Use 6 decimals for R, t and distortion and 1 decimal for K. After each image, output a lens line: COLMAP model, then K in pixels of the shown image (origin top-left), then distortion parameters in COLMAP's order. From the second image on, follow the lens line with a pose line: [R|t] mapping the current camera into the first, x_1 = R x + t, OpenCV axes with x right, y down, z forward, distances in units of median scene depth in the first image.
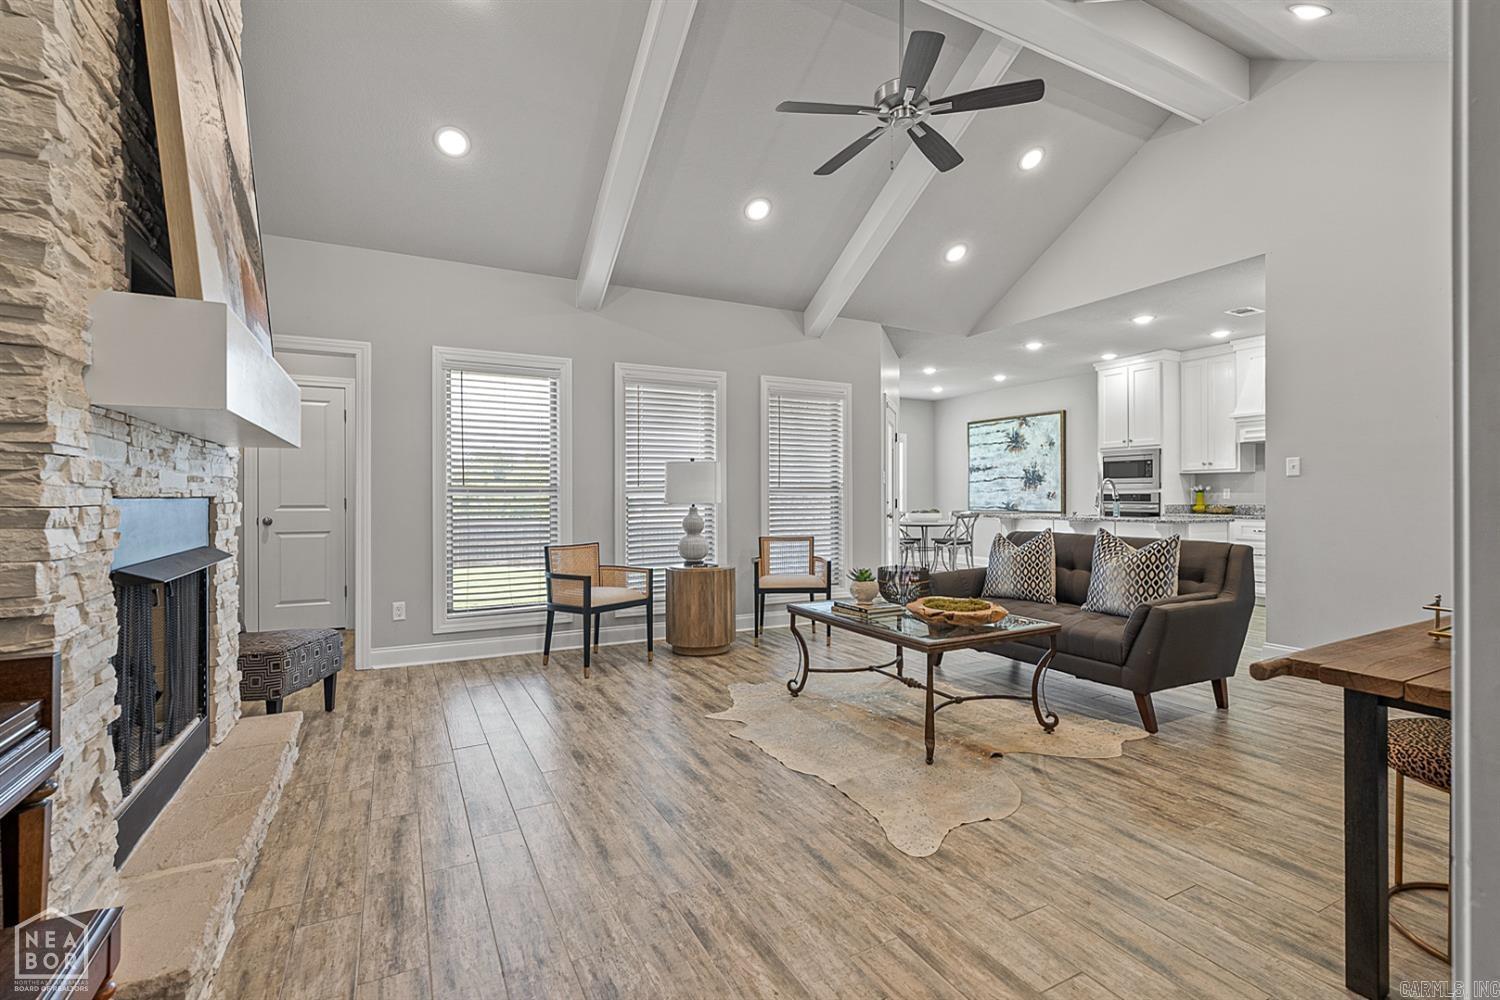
lens RADIAL K [[684.6, 0, 763.5], [0, 684.6, 491.4], [0, 0, 1]] dist [-0.006836, 0.002291]
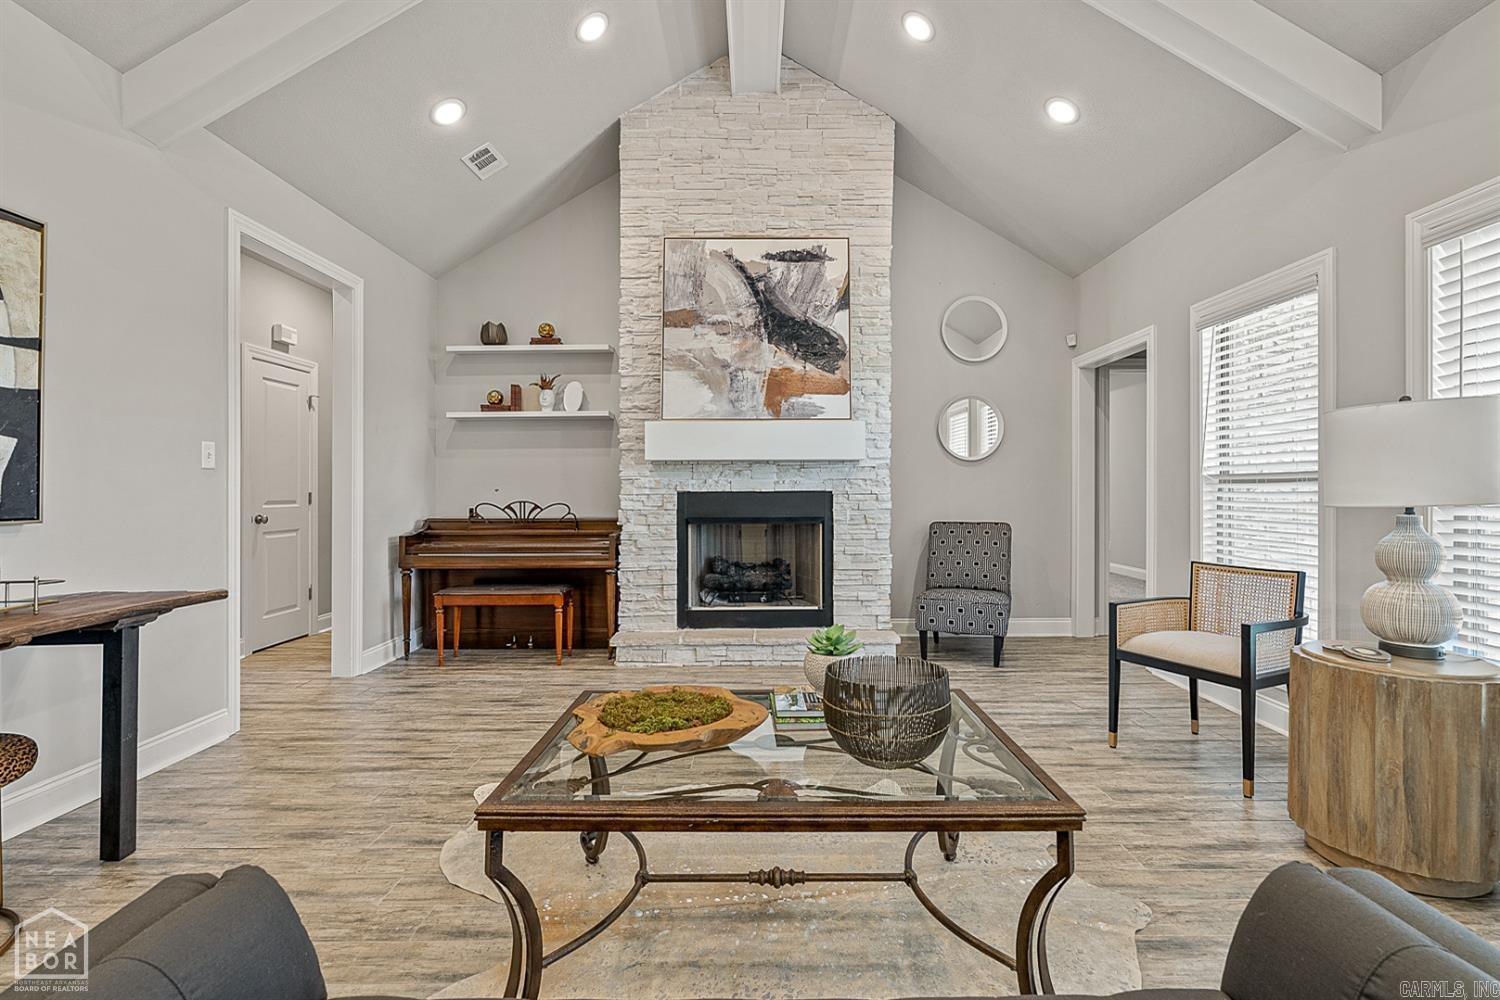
lens RADIAL K [[684.6, 0, 751.9], [0, 684.6, 501.1], [0, 0, 1]] dist [-0.006836, 0.002291]
pose [[-0.472394, 0.018065, -0.881203, 0.897071], [0.009025, 0.999837, 0.015659, 0.005359], [0.881342, -0.000555, -0.472479, 1.682335]]
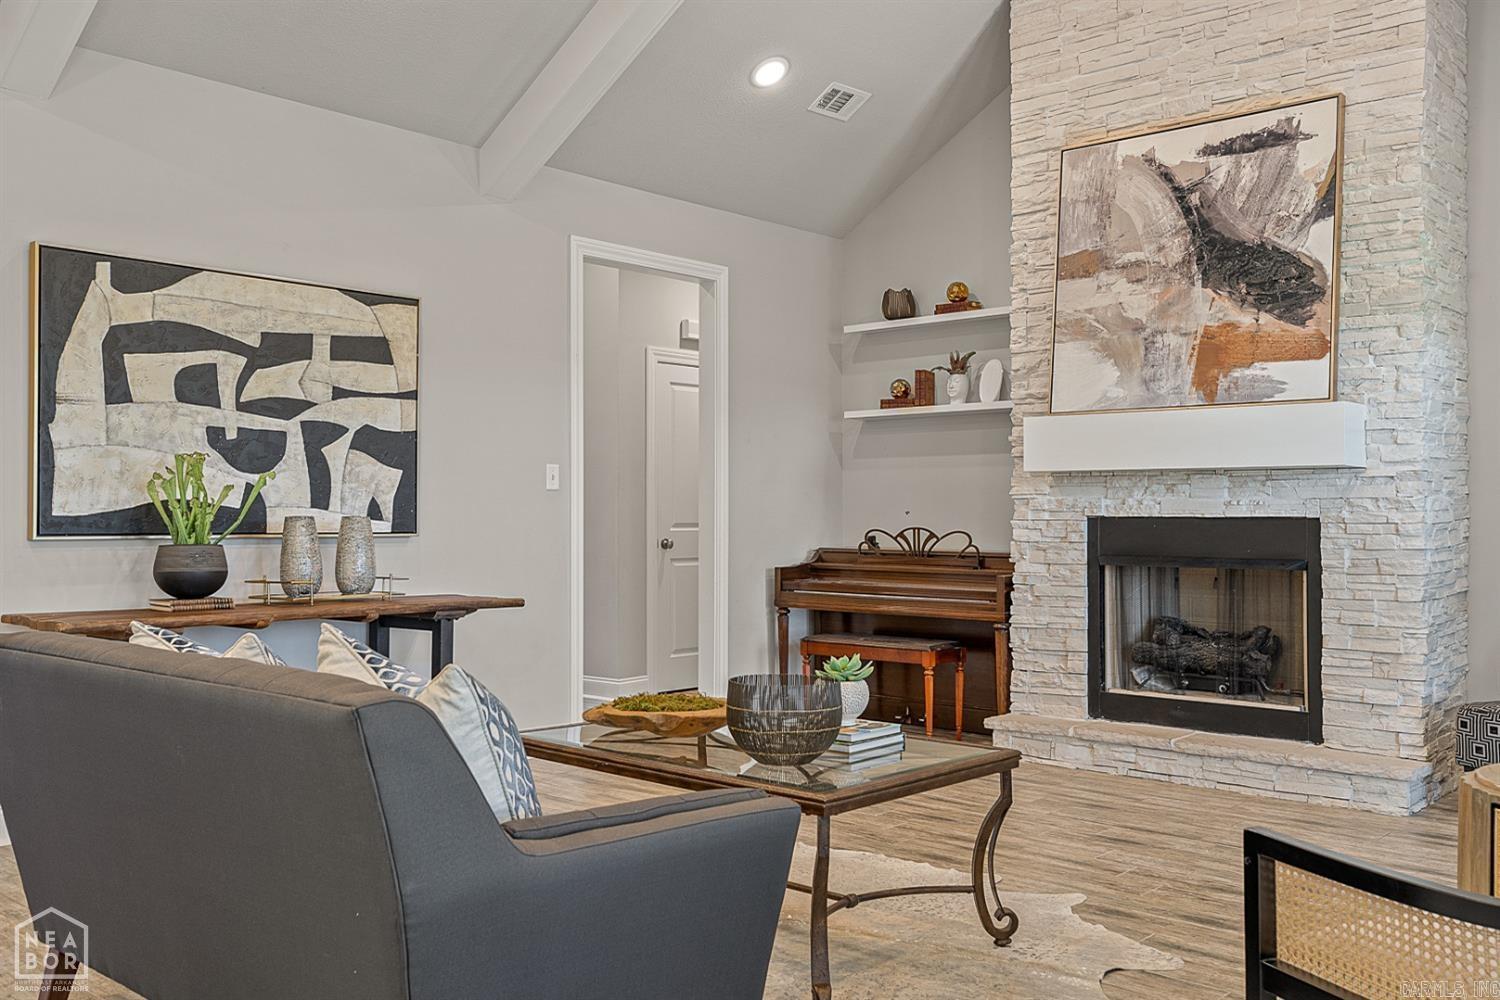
lens RADIAL K [[1321.4, 0, 754.7], [0, 1321.4, 561.5], [0, 0, 1]] dist [0.011003, 0.004162]
pose [[-0.939965, 0.011351, -0.341082, 0.772518], [-0.000001, 0.999447, 0.033264, 0.008733], [0.341271, 0.031268, -0.939445, 2.693975]]
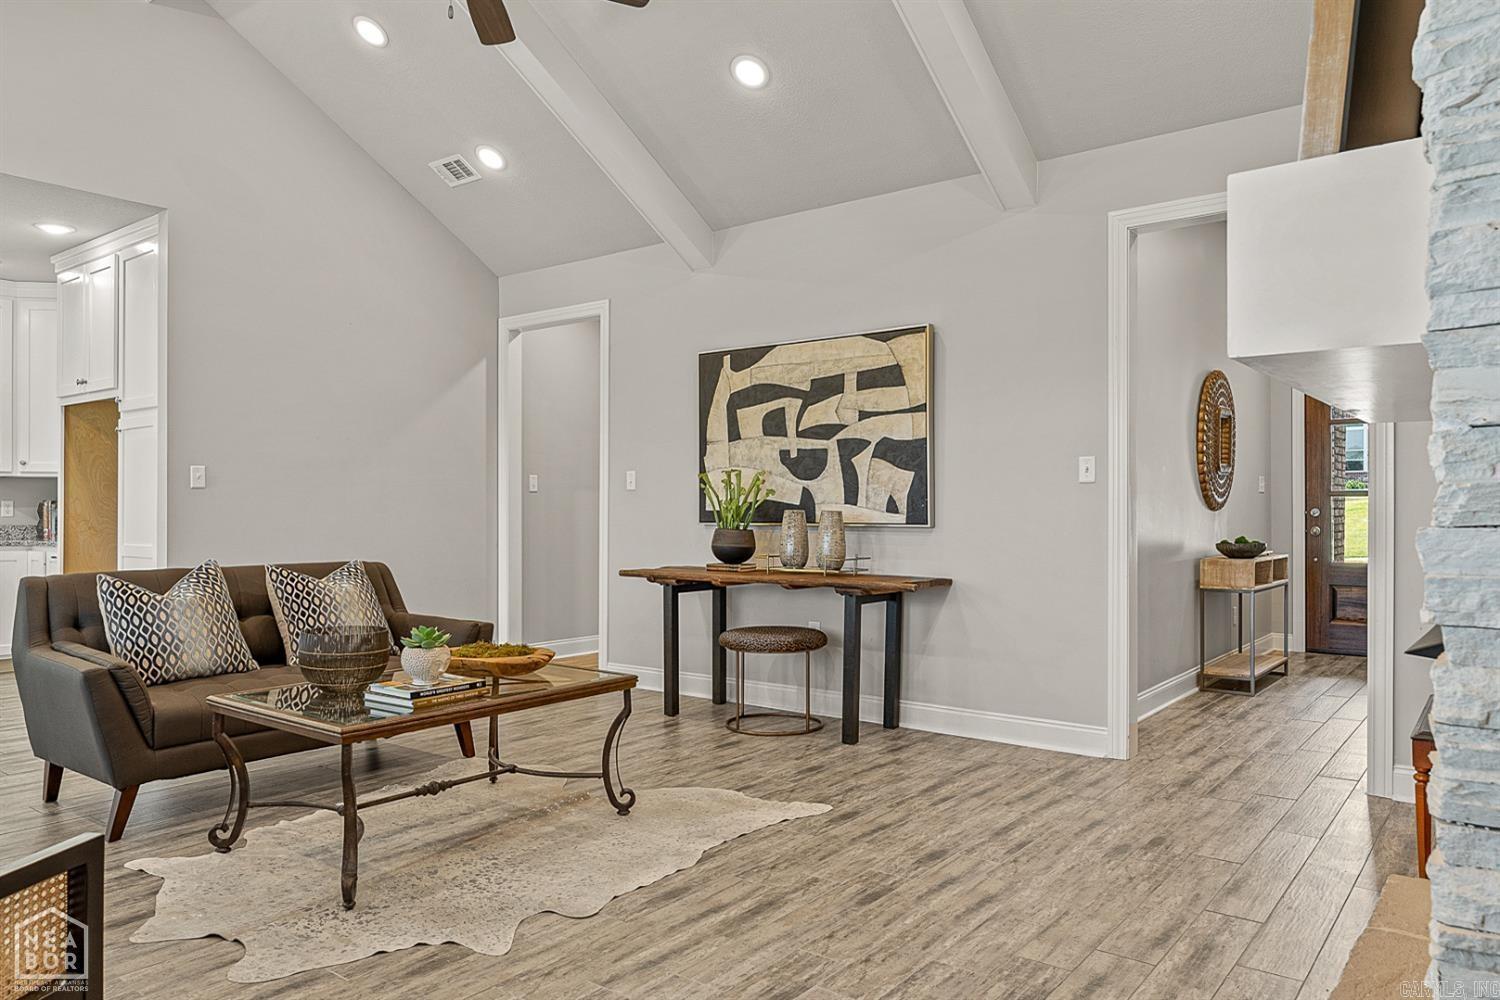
lens RADIAL K [[1025.7, 0, 753.9], [0, 1025.7, 524.8], [0, 0, 1]] dist [0.000624, -0.001510]
pose [[-0.411022, -0.008705, 0.911584, -1.140056], [-0.002879, 0.999962, 0.008251, 0.019589], [-0.911621, 0.000766, -0.411031, 1.565304]]
